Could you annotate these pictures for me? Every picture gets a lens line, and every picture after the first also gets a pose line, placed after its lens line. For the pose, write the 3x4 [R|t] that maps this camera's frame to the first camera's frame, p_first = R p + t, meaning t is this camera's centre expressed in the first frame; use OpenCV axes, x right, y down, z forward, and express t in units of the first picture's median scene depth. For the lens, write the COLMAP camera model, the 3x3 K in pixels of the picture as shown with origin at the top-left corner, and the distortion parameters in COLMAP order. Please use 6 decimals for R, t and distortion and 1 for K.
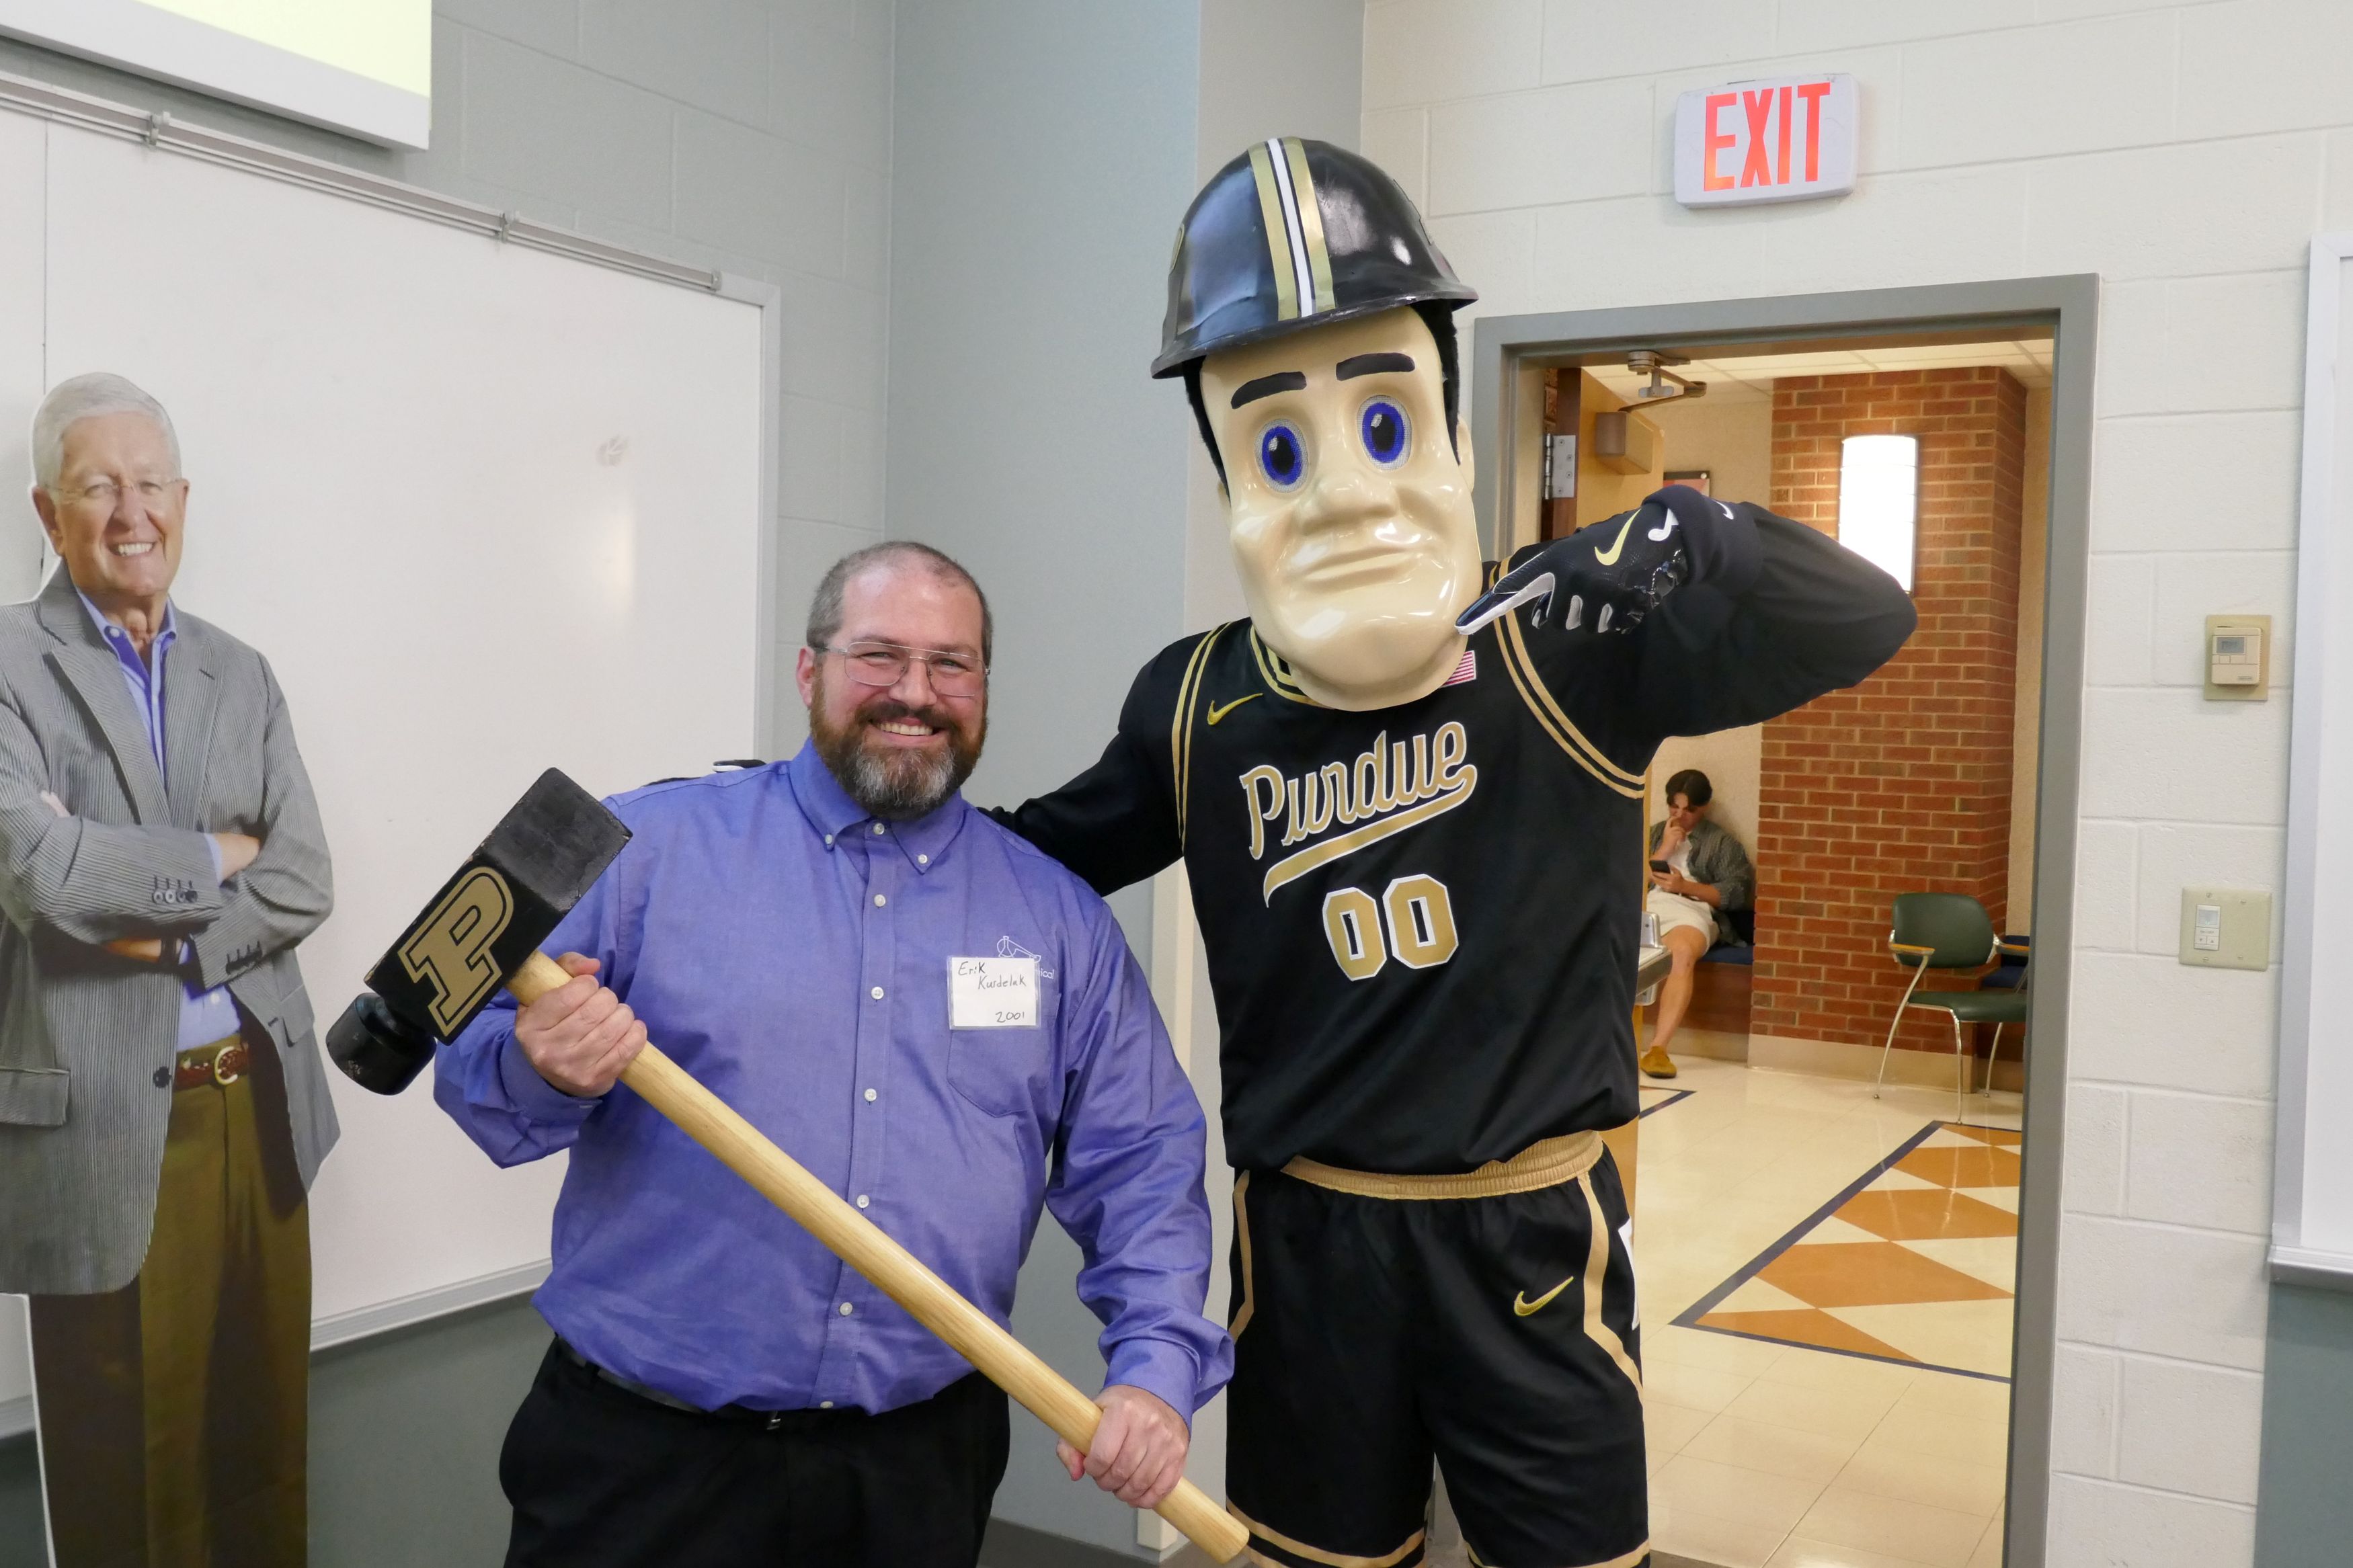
lens RADIAL K [[2119.4, 0, 1176.5], [0, 2119.4, 784.0], [0, 0, 1]] dist [-0.016395, 0.000144]
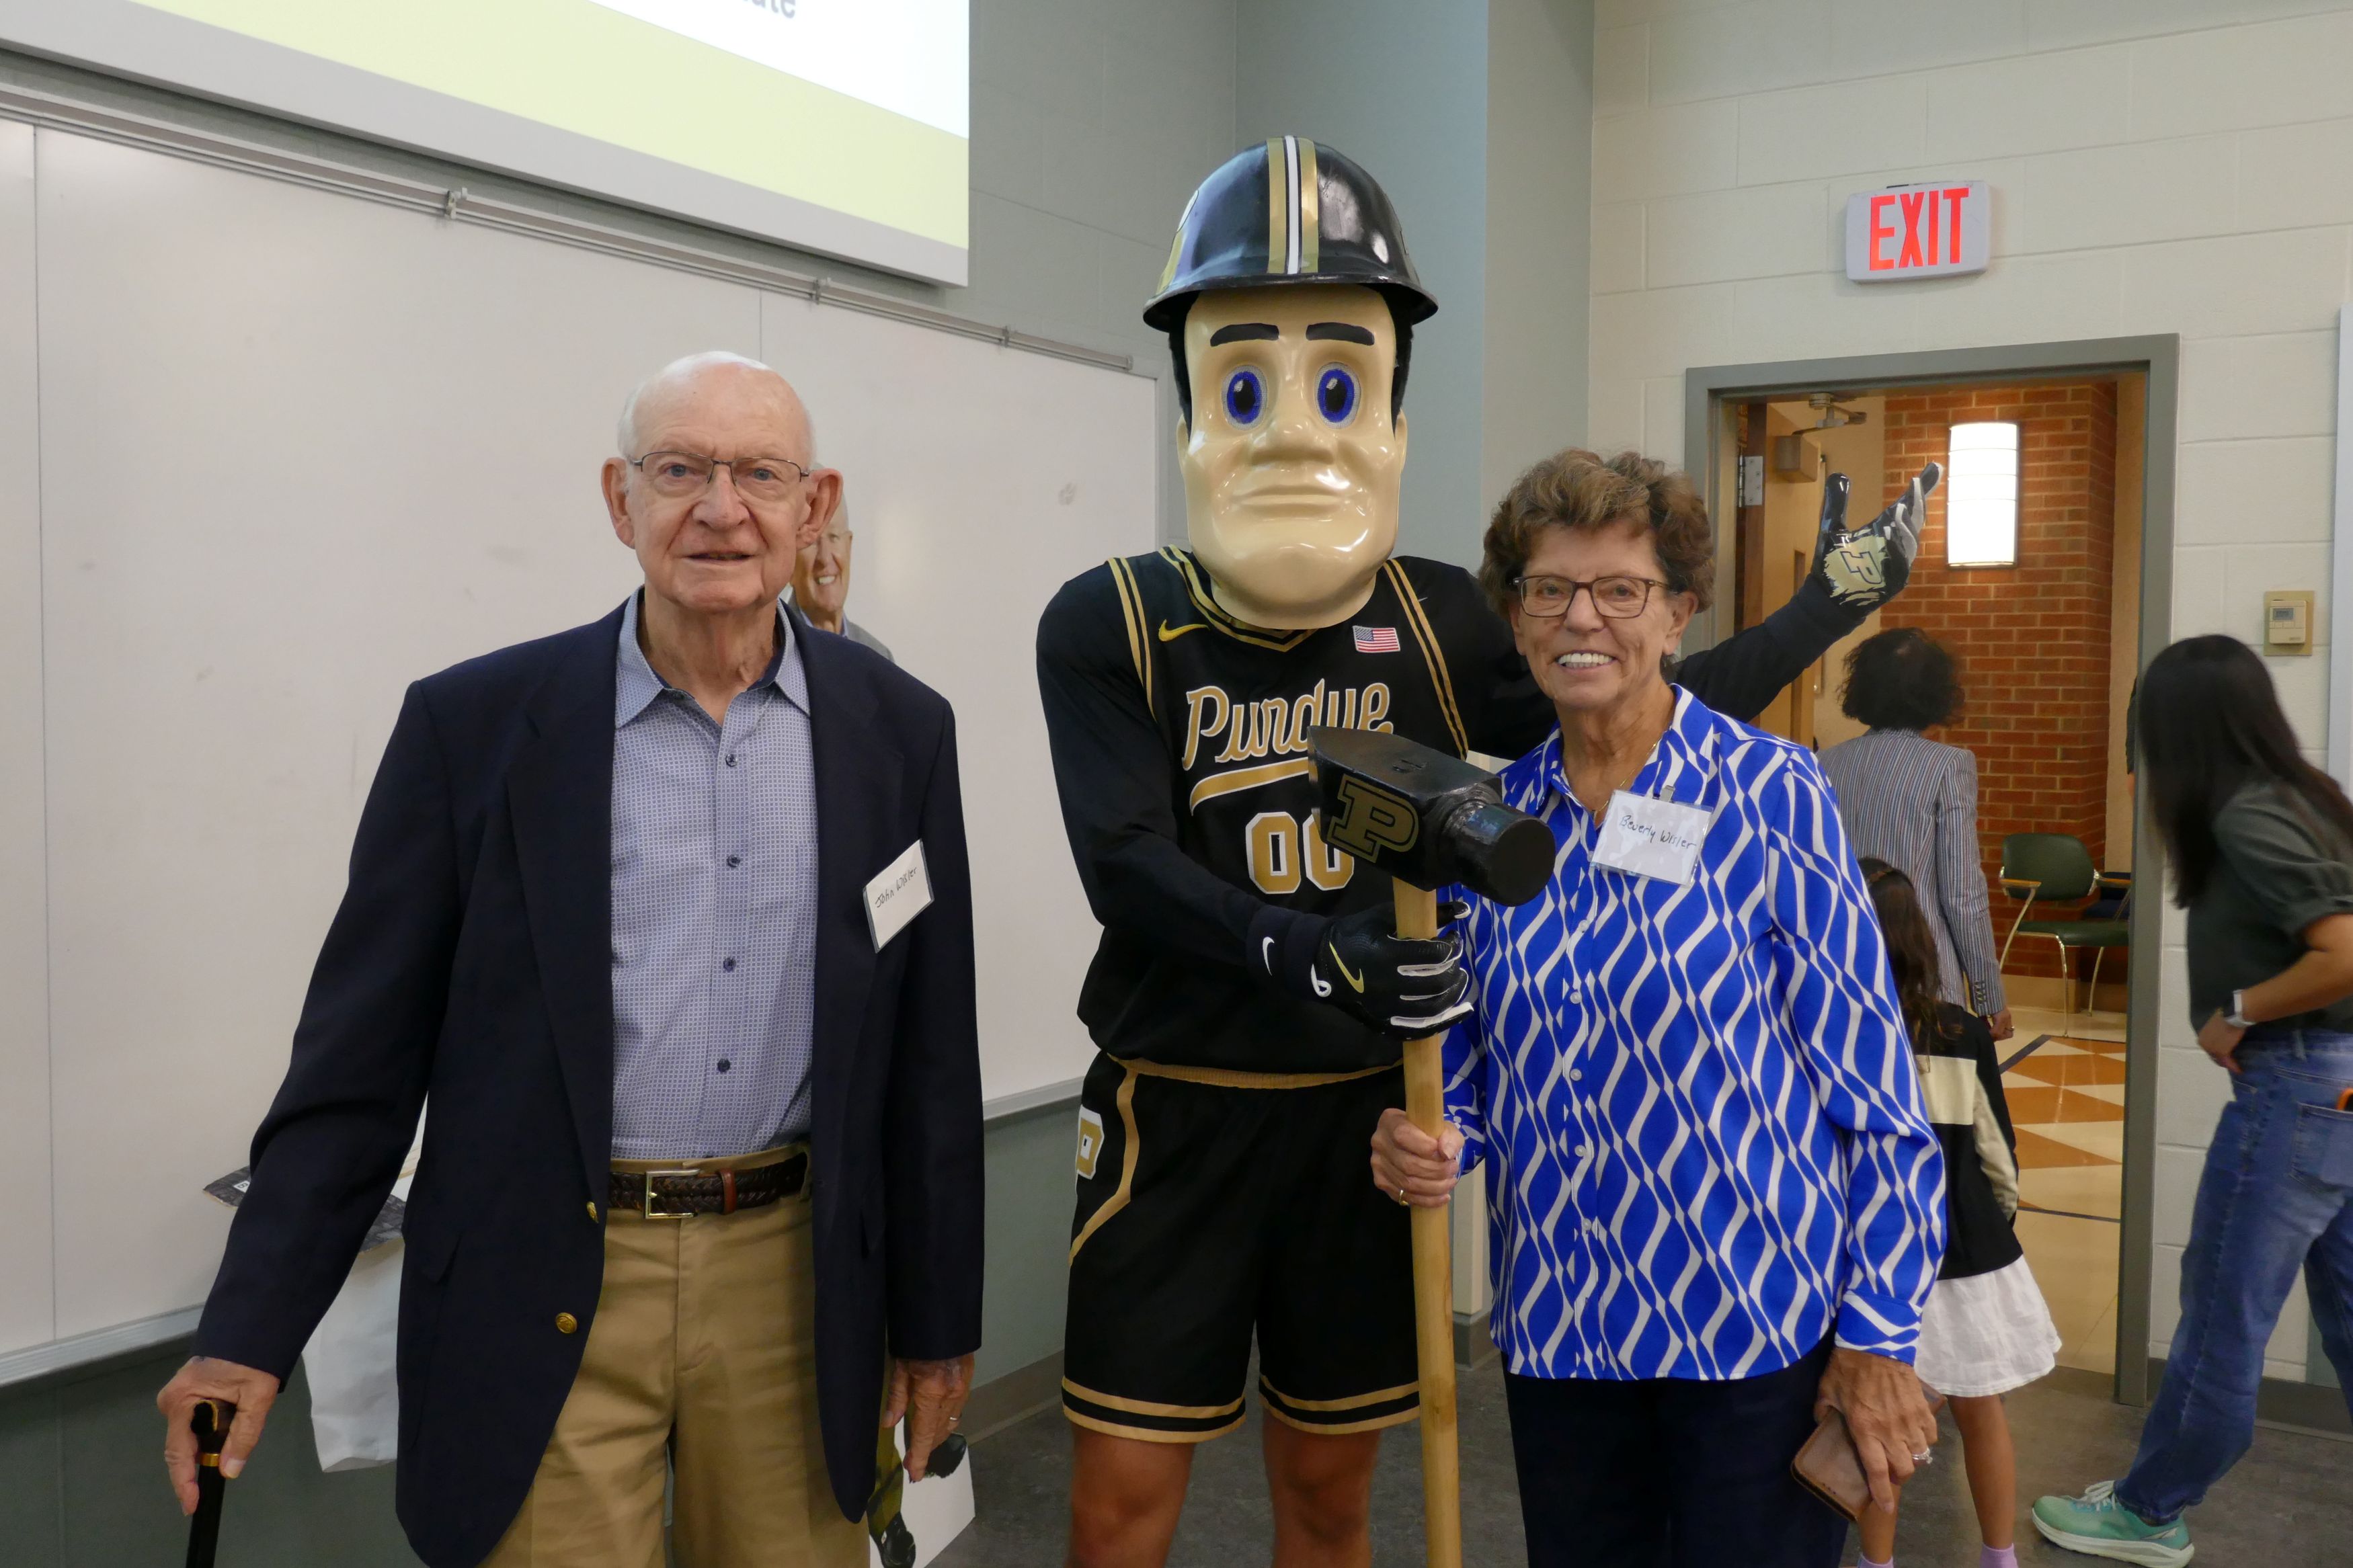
lens RADIAL K [[2119.4, 0, 1176.5], [0, 2119.4, 784.0], [0, 0, 1]] dist [-0.016395, 0.000144]
pose [[0.999171, -0.017287, -0.036865, -0.125142], [0.017709, 0.999781, 0.011150, 0.011864], [0.036664, -0.011793, 0.999258, -0.296139]]
